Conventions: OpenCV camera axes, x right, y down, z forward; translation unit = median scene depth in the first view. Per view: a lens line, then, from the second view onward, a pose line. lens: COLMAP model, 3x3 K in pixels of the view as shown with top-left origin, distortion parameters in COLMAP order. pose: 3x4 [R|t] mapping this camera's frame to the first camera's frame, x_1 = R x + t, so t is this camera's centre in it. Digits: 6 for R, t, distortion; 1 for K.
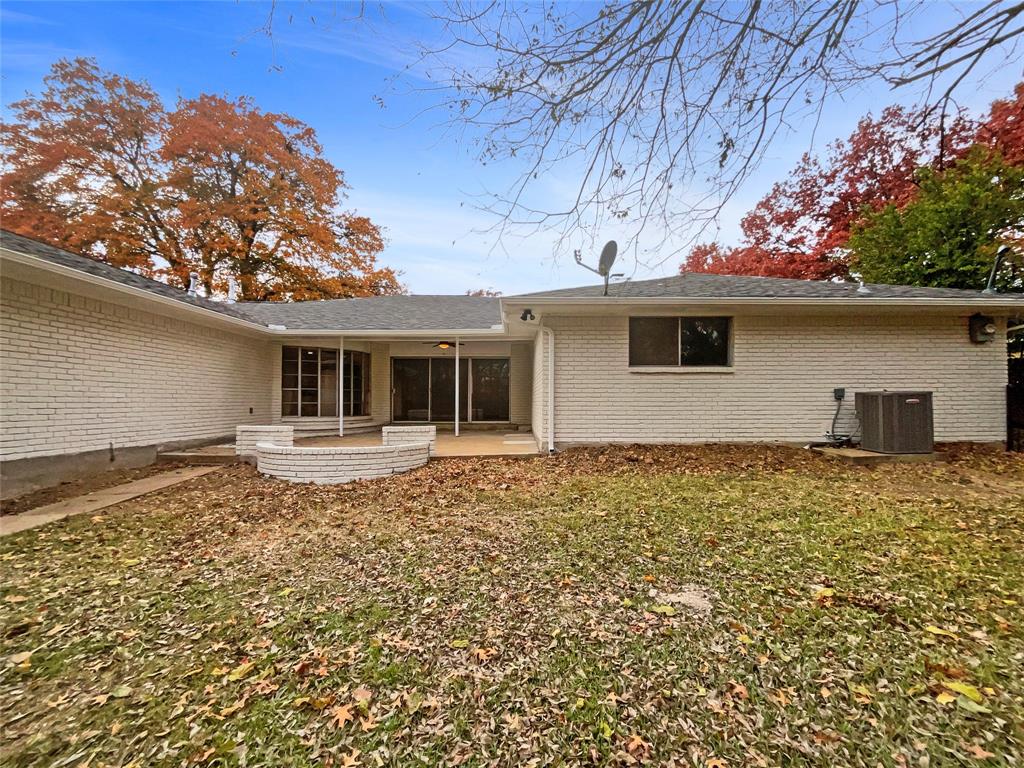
lens RADIAL K [[428.7, 0, 512.0], [0, 428.7, 384.0], [0, 0, 1]] dist [0.001804, -0.000595]
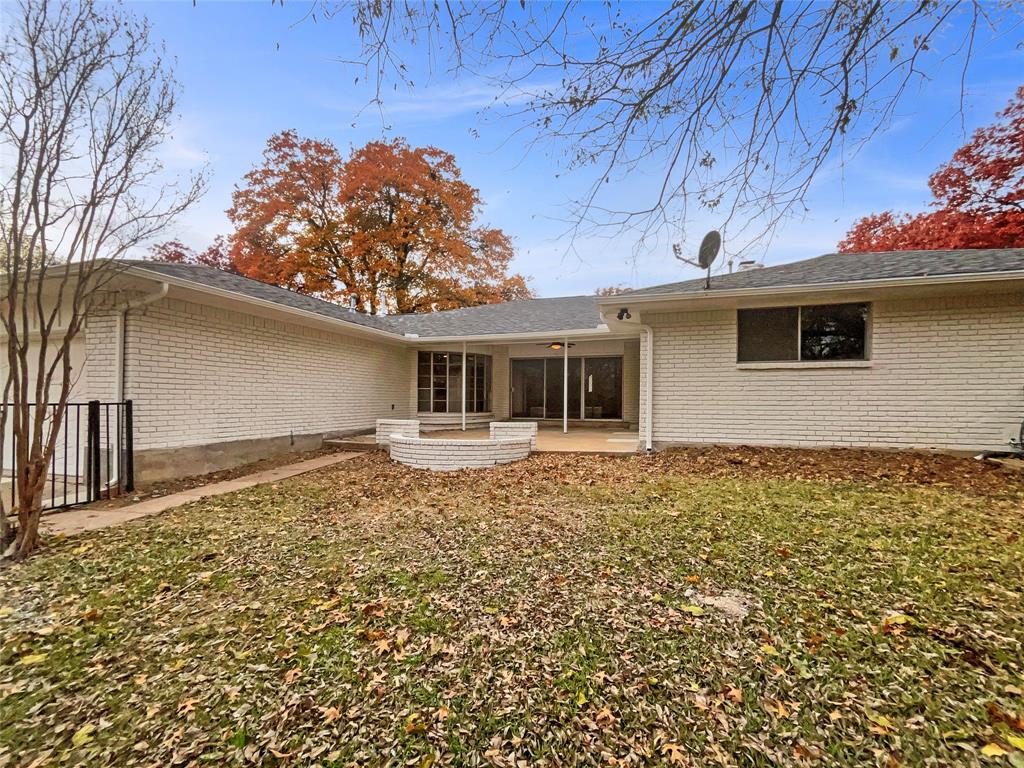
lens RADIAL K [[417.6, 0, 512.0], [0, 417.6, 384.0], [0, 0, 1]] dist [0.000934, -0.000397]
pose [[0.955987, -0.008709, -0.293279, 0.134181], [0.009885, 0.999948, 0.002530, -0.003299], [0.293242, -0.005317, 0.956024, -0.027741]]
